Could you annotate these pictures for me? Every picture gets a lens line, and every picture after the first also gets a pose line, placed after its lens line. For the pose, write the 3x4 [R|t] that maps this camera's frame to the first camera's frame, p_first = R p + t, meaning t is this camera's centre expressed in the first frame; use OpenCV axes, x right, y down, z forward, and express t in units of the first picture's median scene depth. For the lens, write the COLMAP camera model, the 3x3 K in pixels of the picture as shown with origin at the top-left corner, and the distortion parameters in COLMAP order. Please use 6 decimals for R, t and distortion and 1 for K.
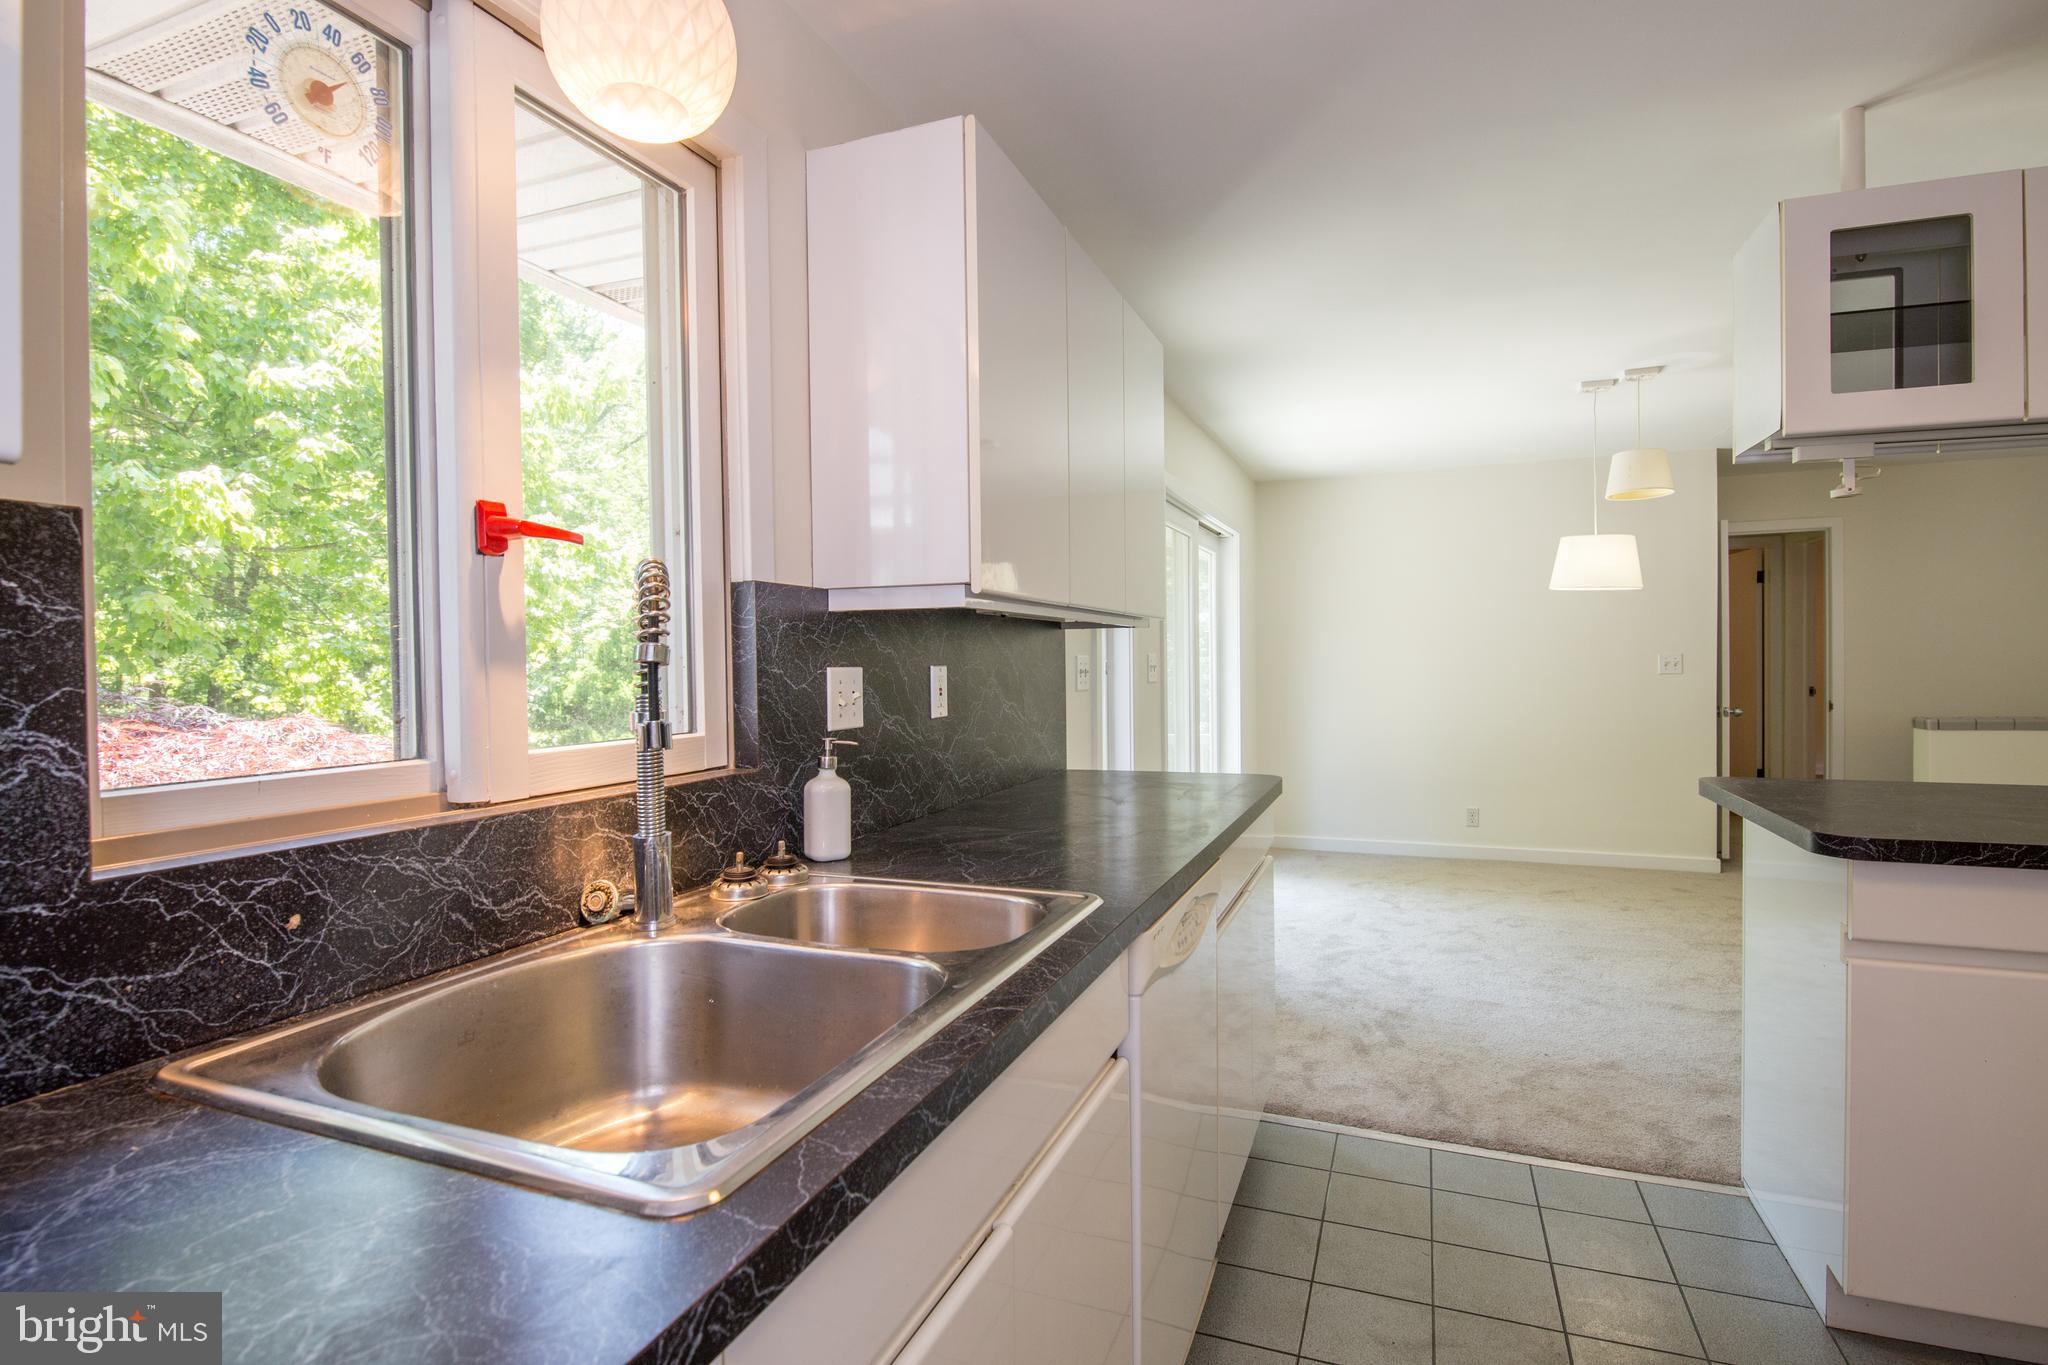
lens RADIAL K [[1015.3, 0, 1022.2], [0, 1015.3, 676.2], [0, 0, 1]] dist [-0.002755, -0.001529]
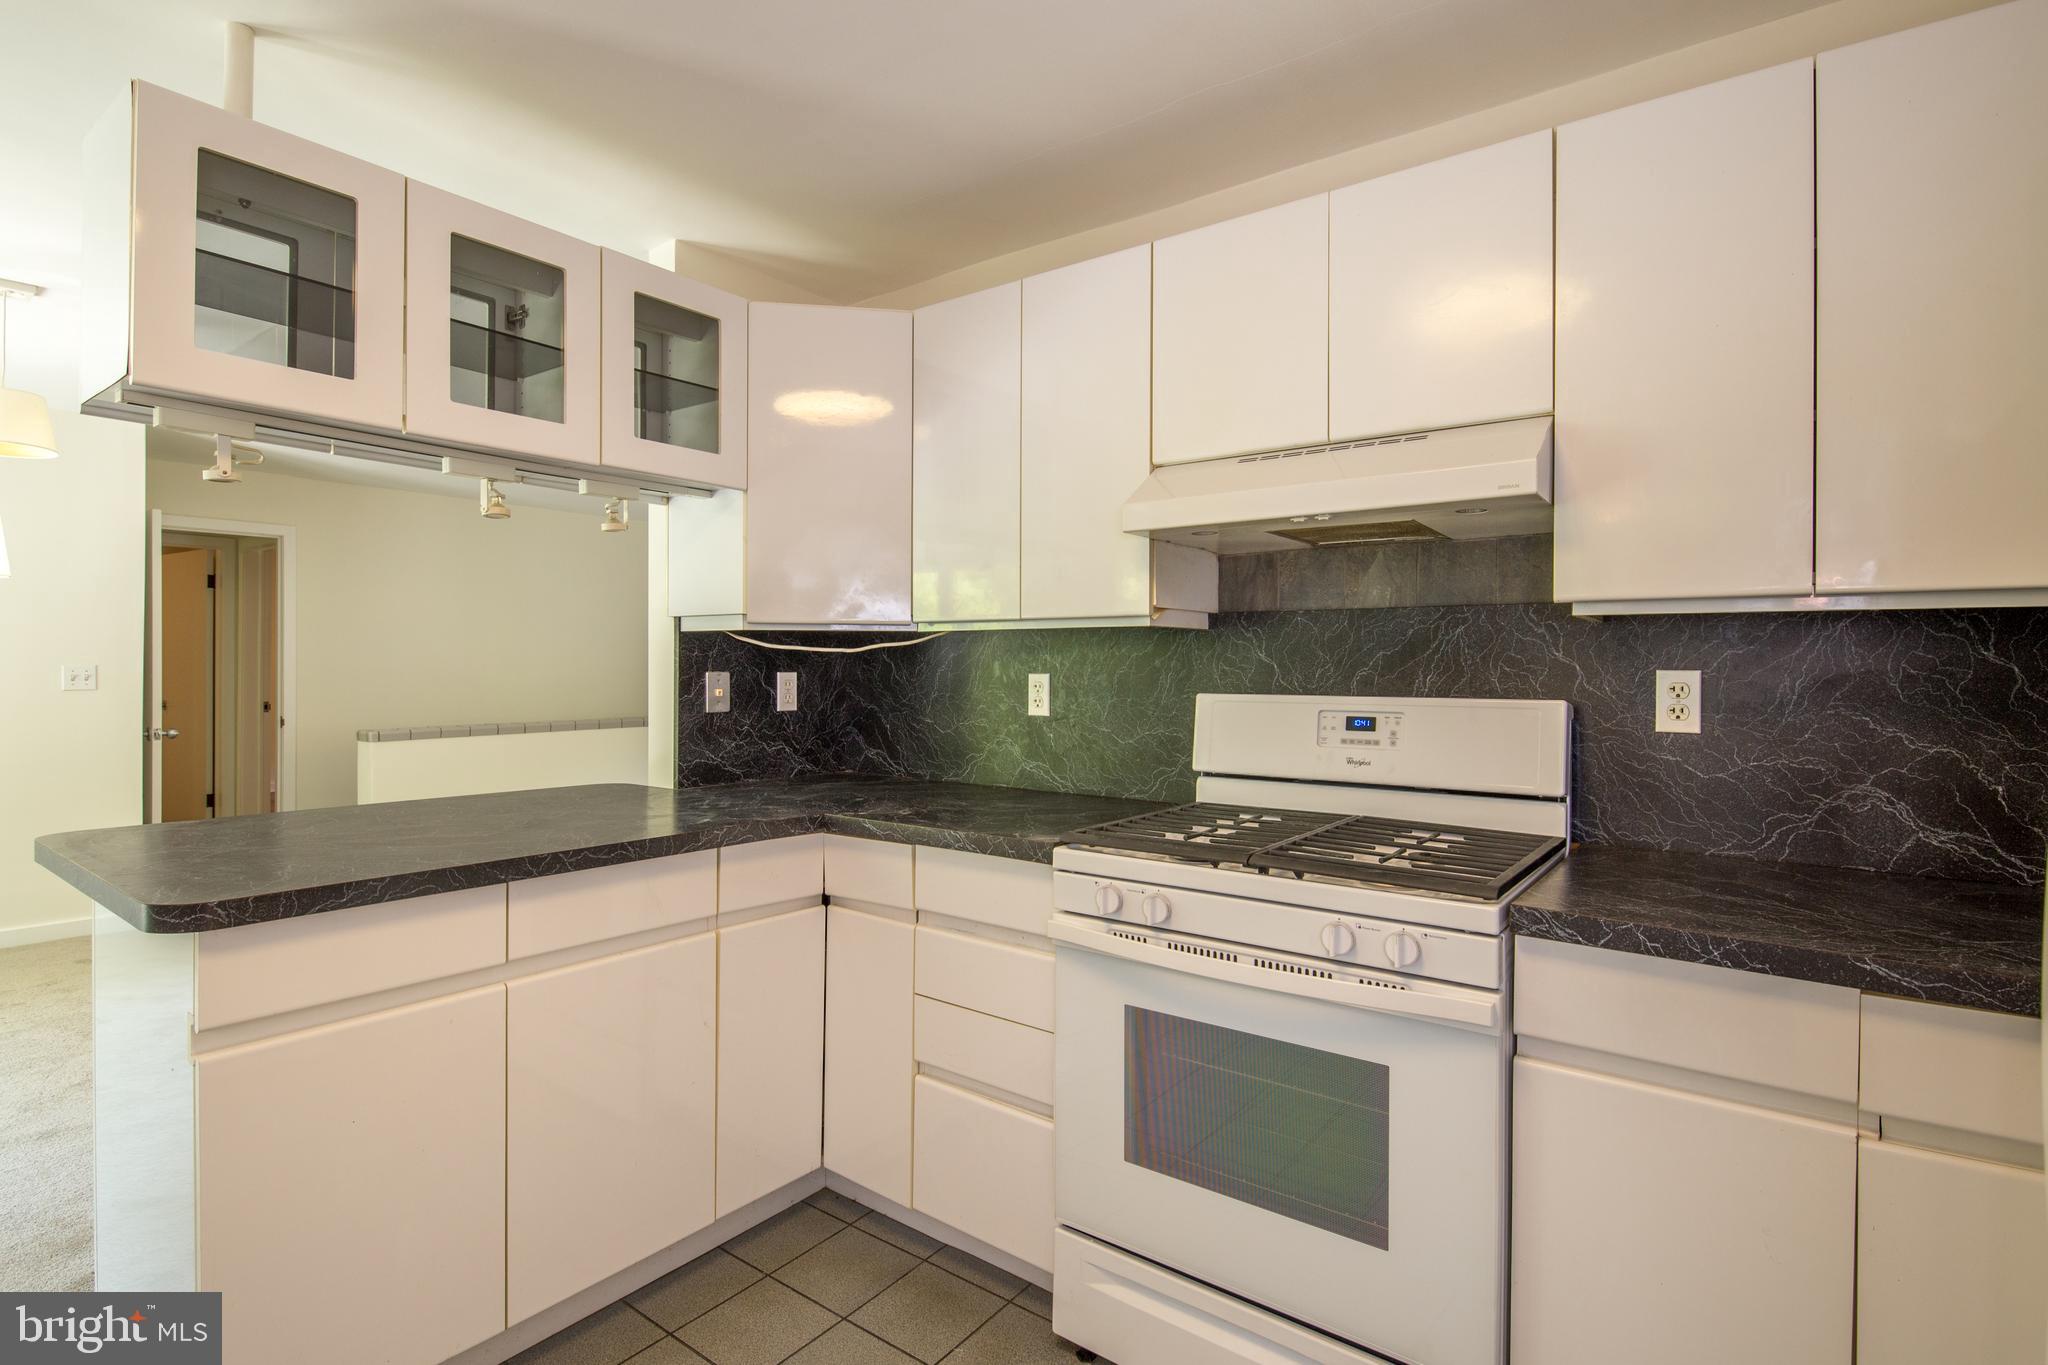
lens RADIAL K [[1015.3, 0, 1030.9], [0, 1015.3, 672.9], [0, 0, 1]] dist [-0.002755, -0.001529]
pose [[0.284910, 0.006873, 0.958530, 0.246330], [0.007324, 0.999930, -0.009346, -0.008078], [-0.958526, 0.009683, 0.284839, 0.150547]]
